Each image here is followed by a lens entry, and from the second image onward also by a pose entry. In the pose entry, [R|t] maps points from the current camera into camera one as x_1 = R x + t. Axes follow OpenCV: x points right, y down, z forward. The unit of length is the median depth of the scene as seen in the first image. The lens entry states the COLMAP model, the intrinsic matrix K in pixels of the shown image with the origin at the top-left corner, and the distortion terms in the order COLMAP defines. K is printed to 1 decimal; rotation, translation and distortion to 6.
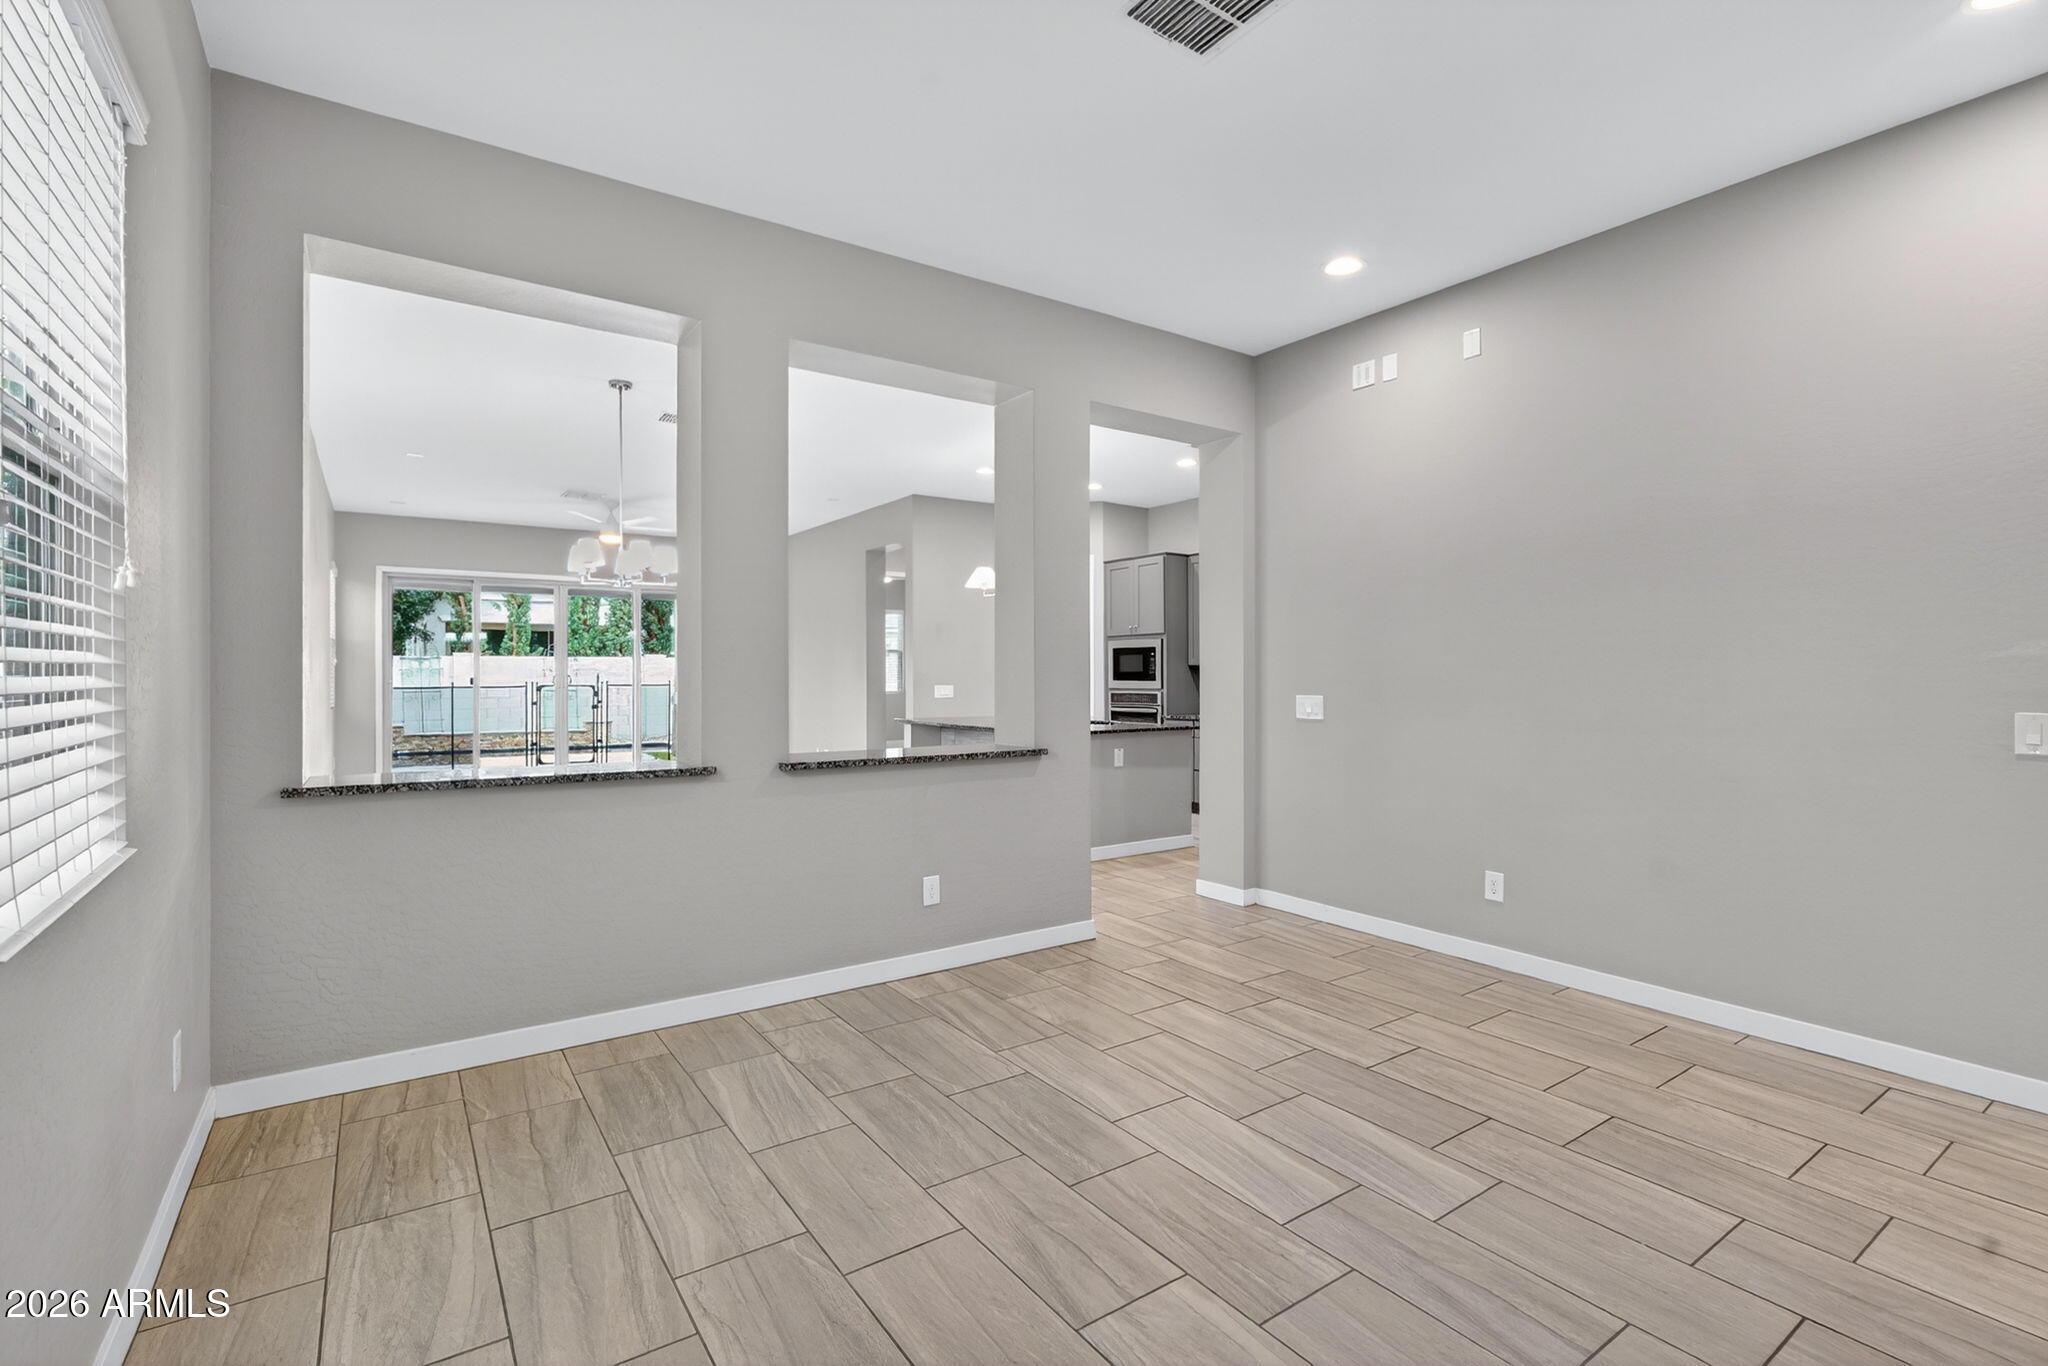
lens RADIAL K [[922.5, 0, 1018.1], [0, 922.5, 678.4], [0, 0, 1]] dist [-0.011462, 0.001440]
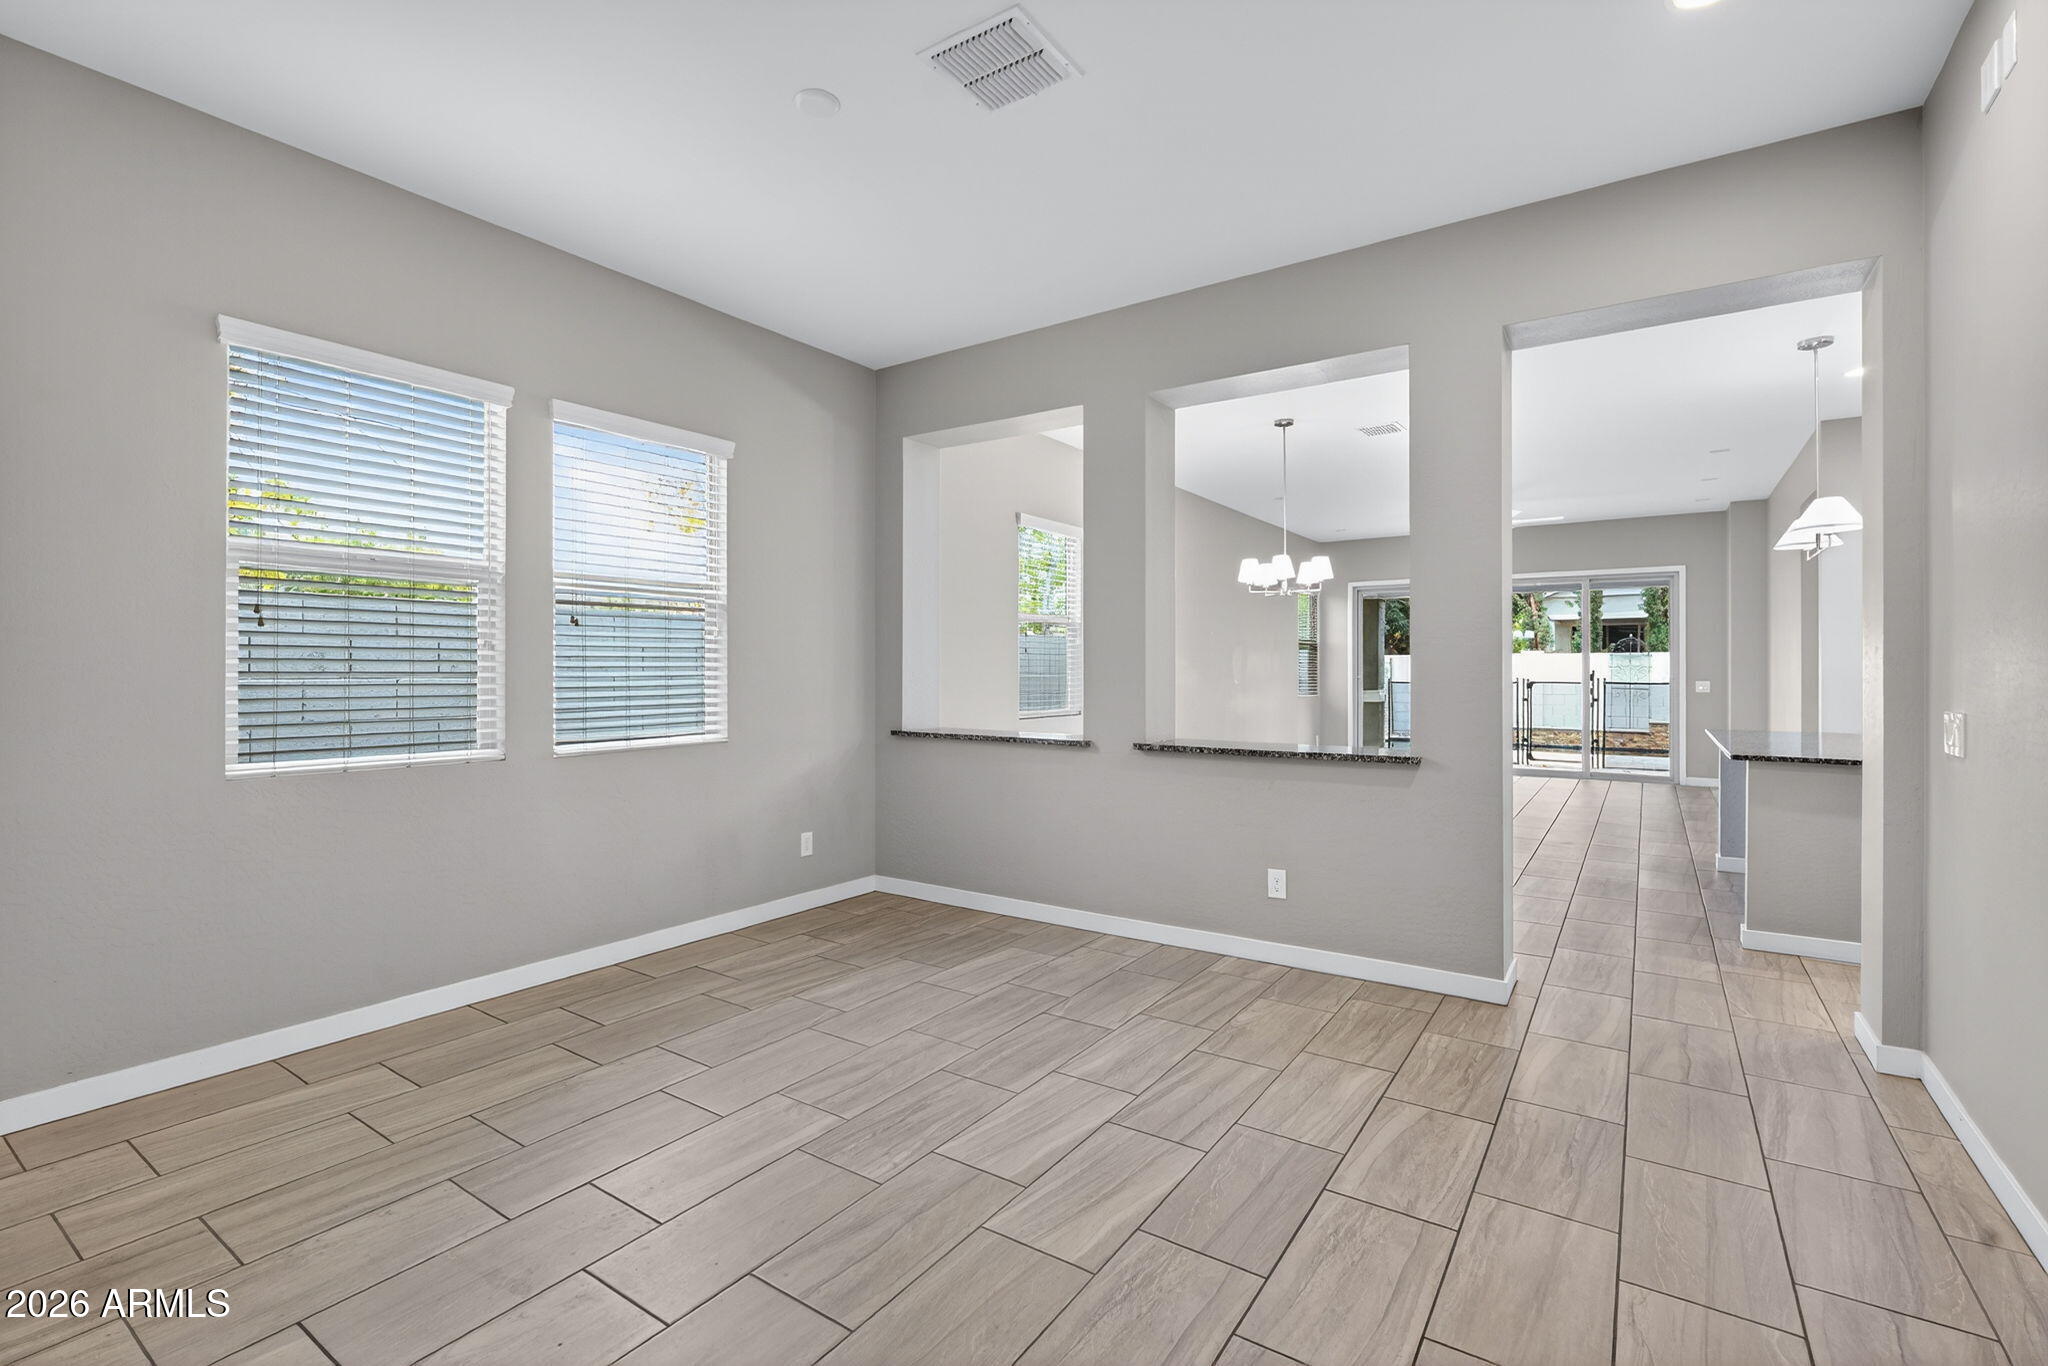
lens RADIAL K [[922.5, 0, 1018.1], [0, 922.5, 678.4], [0, 0, 1]] dist [-0.011462, 0.001440]
pose [[0.361736, 0.007516, -0.932250, 0.857231], [-0.004386, 0.999970, 0.006360, -0.001527], [0.932270, 0.001788, 0.361758, 0.420361]]
